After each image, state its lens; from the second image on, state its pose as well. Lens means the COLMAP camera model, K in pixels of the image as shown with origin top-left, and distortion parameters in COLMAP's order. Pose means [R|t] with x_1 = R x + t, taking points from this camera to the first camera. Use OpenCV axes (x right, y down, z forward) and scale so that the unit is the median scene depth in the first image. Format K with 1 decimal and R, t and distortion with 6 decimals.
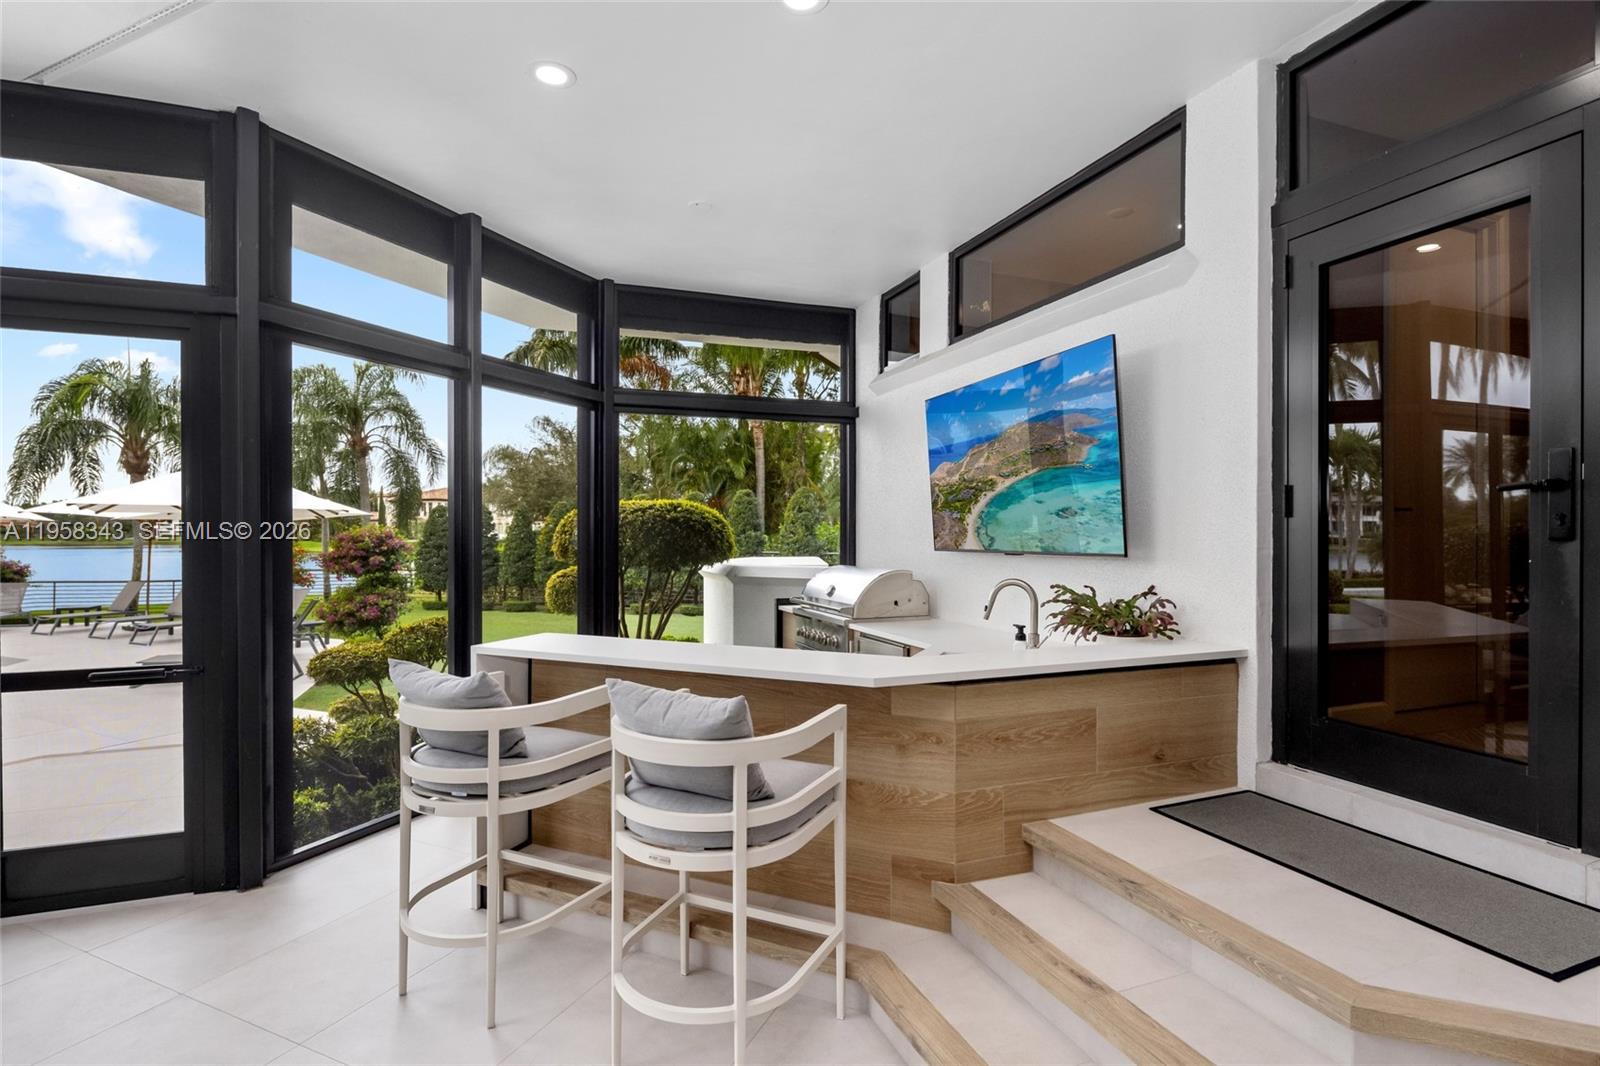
lens RADIAL K [[766.7, 0, 800.0], [0, 766.7, 533.0], [0, 0, 1]] dist [0.001323, -0.000012]
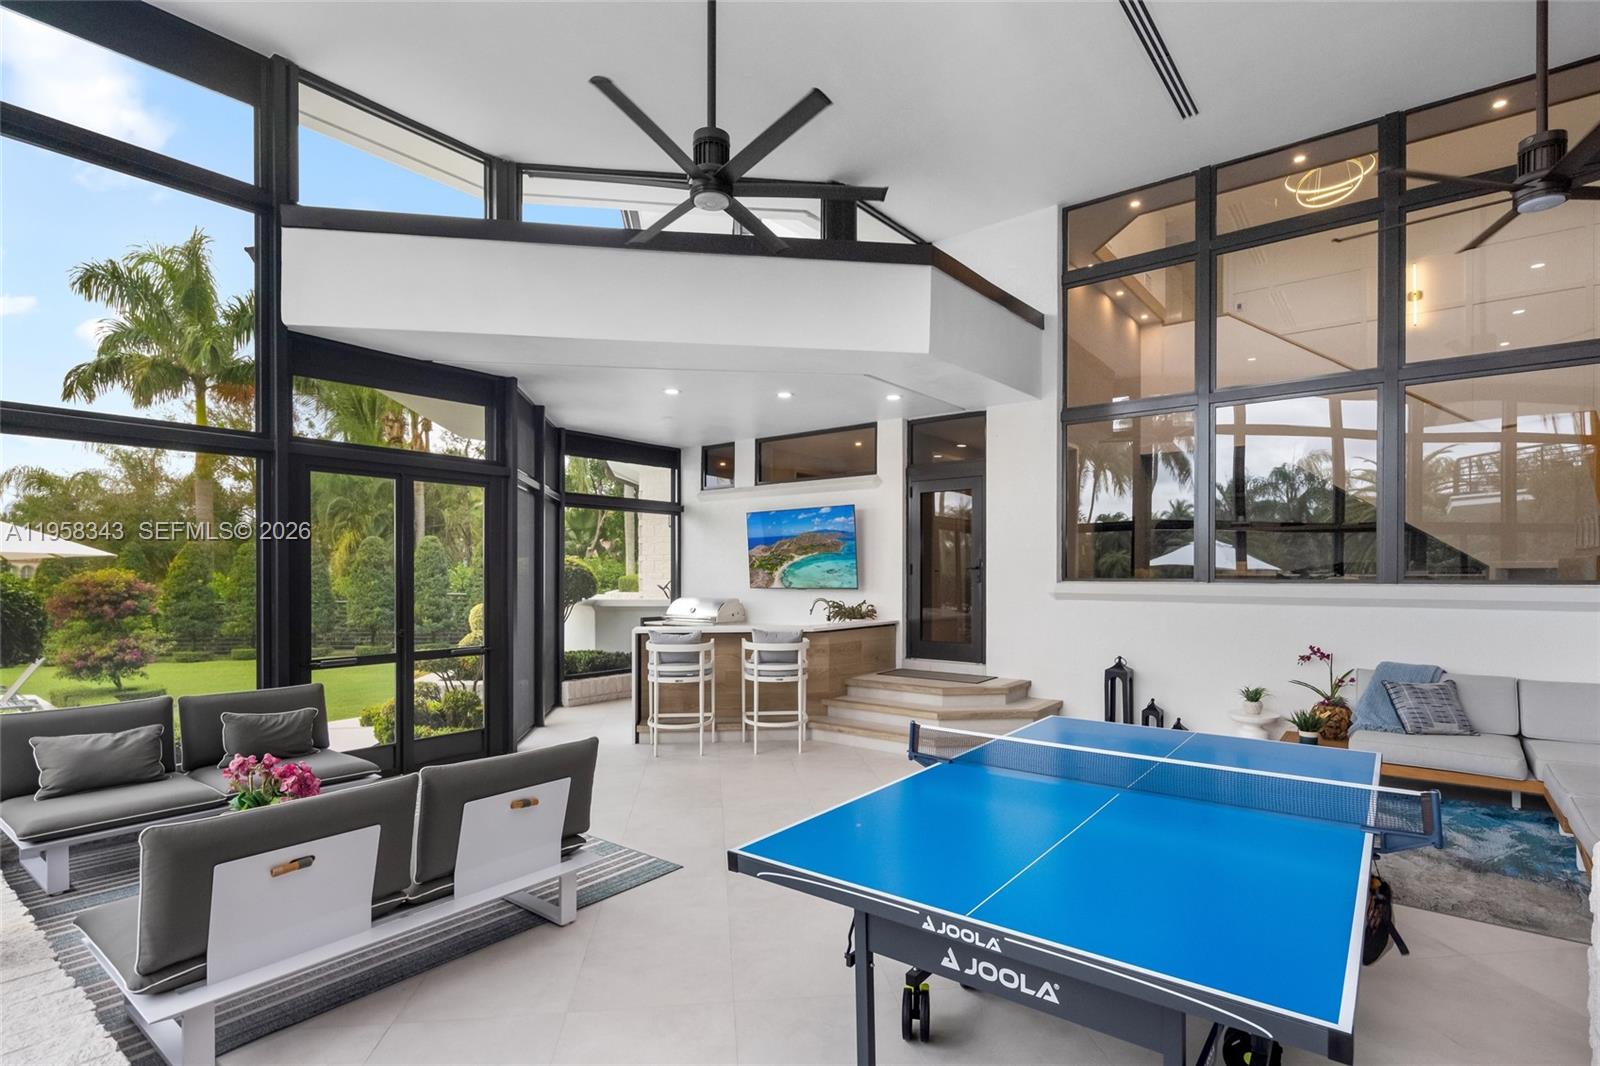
lens RADIAL K [[776.8, 0, 797.6], [0, 776.8, 574.6], [0, 0, 1]] dist [0.003200, -0.000428]
pose [[0.857425, 0.003653, 0.514595, -0.821931], [-0.003246, 0.999993, -0.001690, -0.011064], [-0.514598, -0.000222, 0.857432, -0.862192]]
